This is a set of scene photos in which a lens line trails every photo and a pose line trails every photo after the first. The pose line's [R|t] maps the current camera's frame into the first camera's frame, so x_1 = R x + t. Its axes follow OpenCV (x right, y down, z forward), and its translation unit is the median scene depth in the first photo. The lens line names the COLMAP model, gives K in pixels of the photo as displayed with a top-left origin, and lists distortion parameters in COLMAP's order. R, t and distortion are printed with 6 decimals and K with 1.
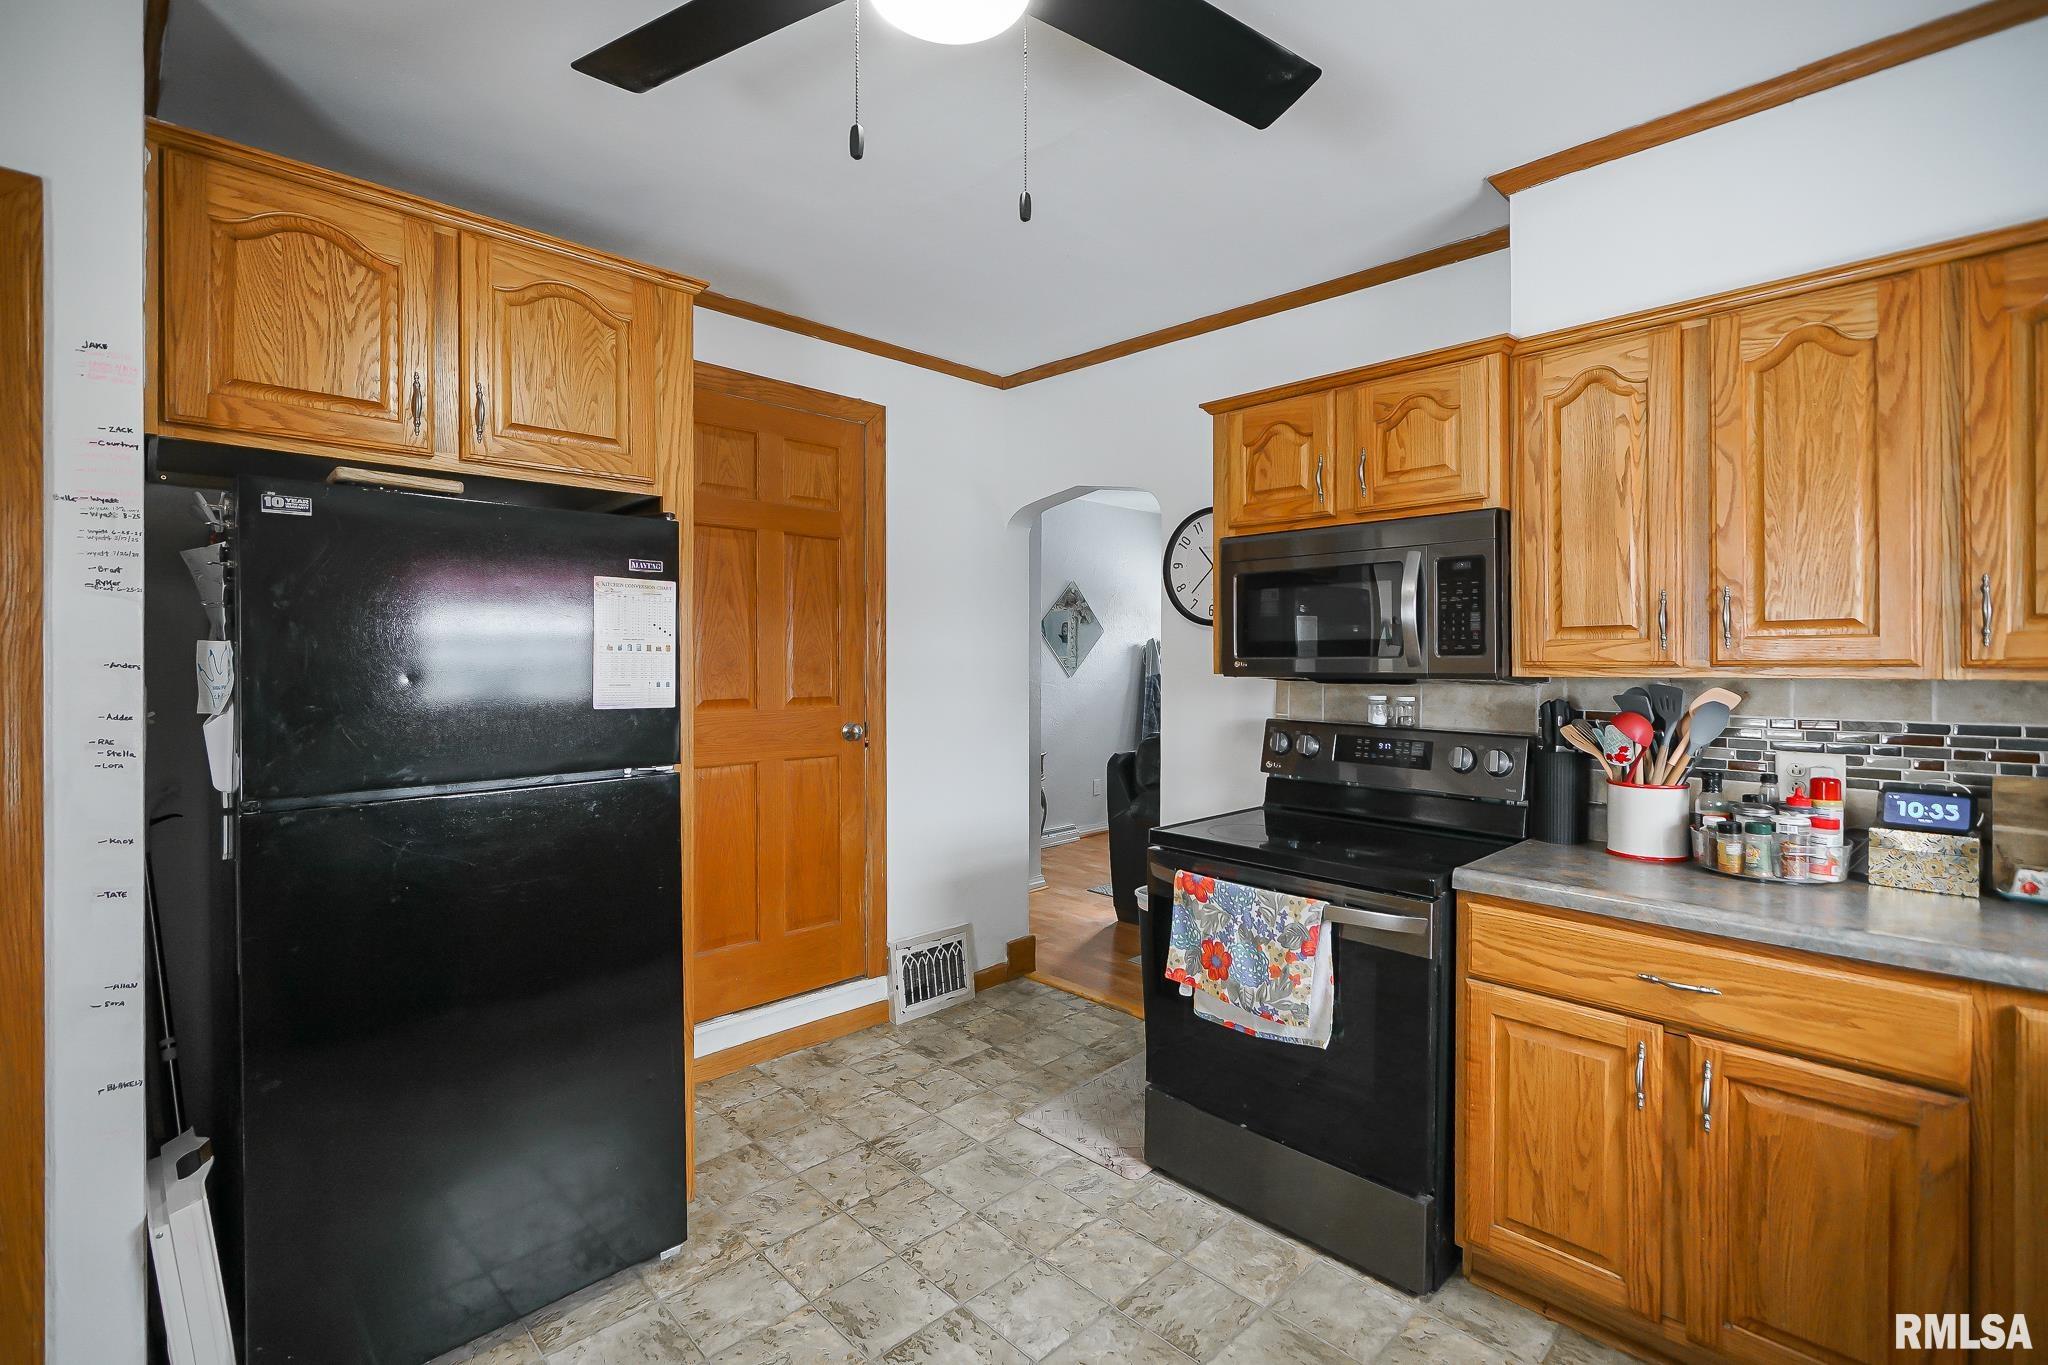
lens RADIAL K [[934.6, 0, 1033.8], [0, 934.6, 663.0], [0, 0, 1]] dist [-0.001471, 0.000085]
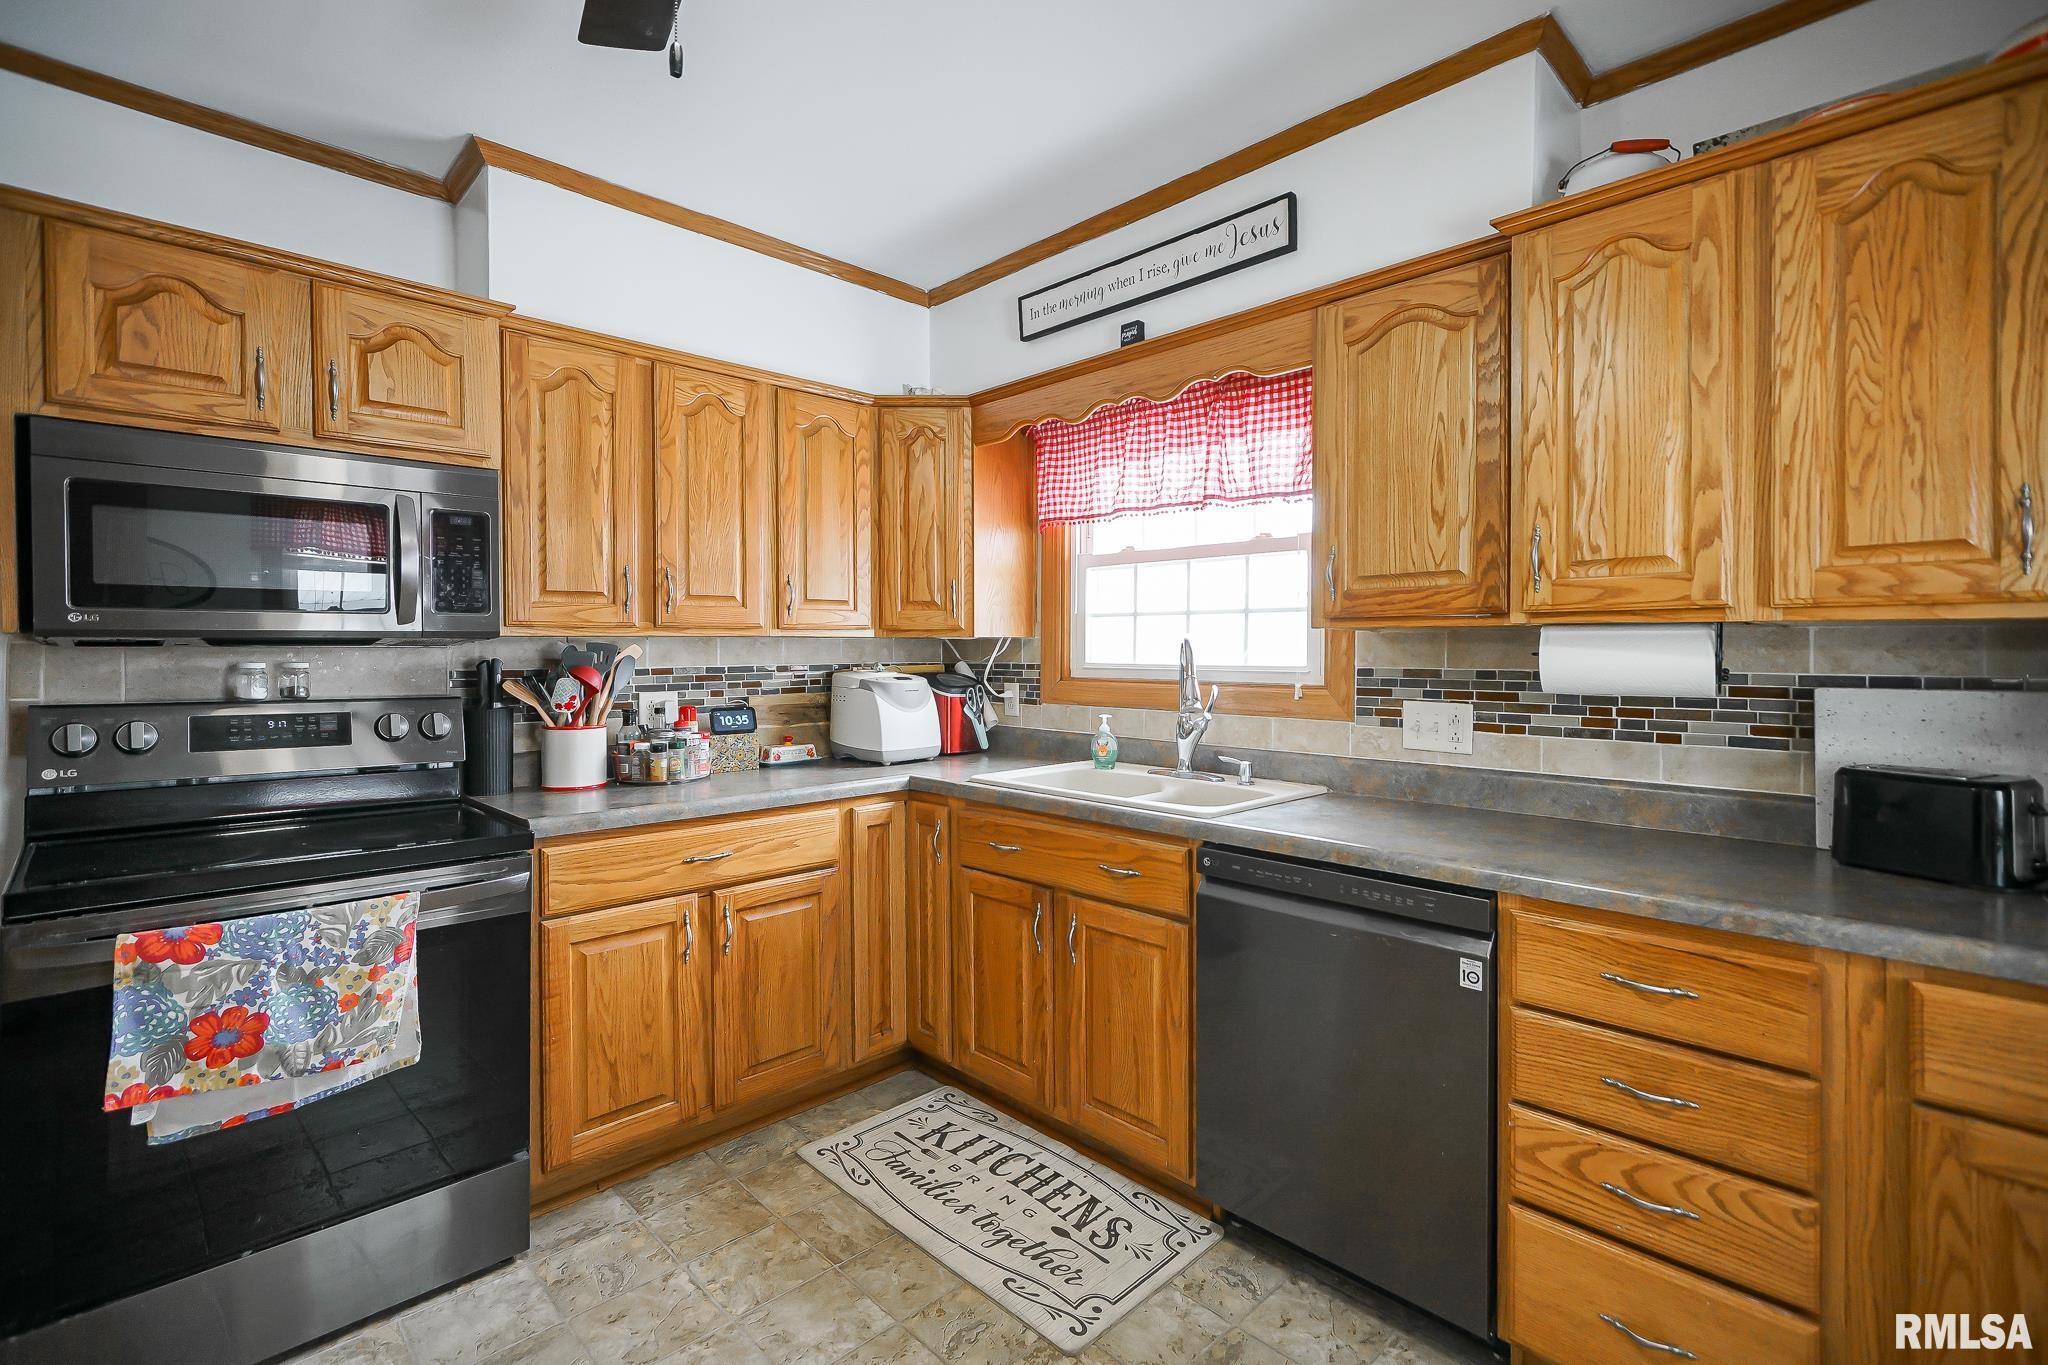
lens RADIAL K [[934.6, 0, 1033.8], [0, 934.6, 663.0], [0, 0, 1]] dist [-0.001471, 0.000085]
pose [[-0.003294, -0.012678, 0.999914, -0.542663], [0.010532, 0.999864, 0.012712, 0.039560], [-0.999939, 0.010573, -0.003160, 0.427208]]
